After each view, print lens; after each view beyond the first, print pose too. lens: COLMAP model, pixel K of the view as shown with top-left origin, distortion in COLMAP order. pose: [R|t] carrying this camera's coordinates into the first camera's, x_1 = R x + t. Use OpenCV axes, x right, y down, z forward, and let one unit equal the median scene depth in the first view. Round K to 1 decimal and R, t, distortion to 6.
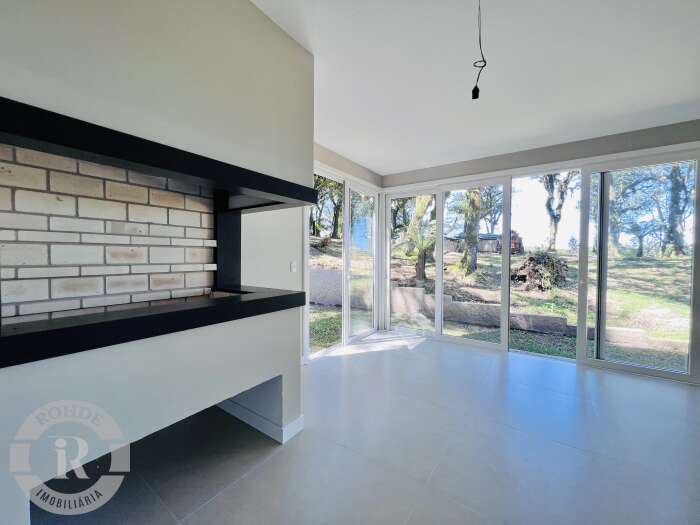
lens RADIAL K [[280.9, 0, 349.9], [0, 280.9, 261.1], [0, 0, 1]] dist [-0.000093, 0.000637]
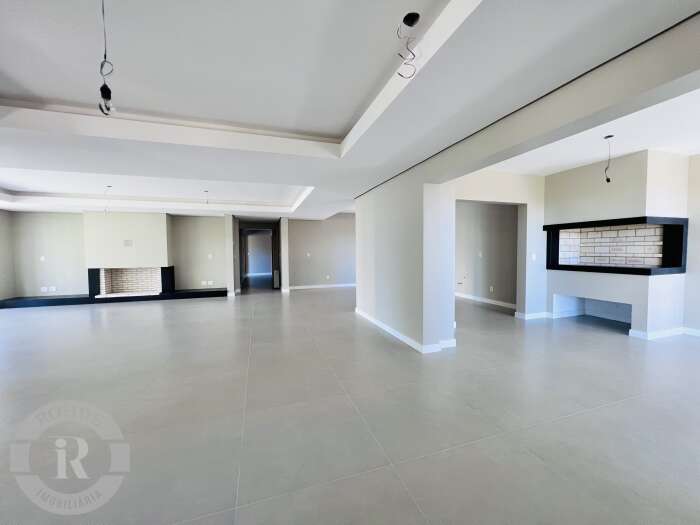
lens RADIAL K [[280.9, 0, 354.9], [0, 280.9, 261.5], [0, 0, 1]] dist [-0.000093, 0.000637]
pose [[-0.591482, 0.033001, -0.805643, 2.875214], [-0.008231, 0.998863, 0.046958, -0.013381], [0.806276, 0.034406, -0.590537, 0.563666]]
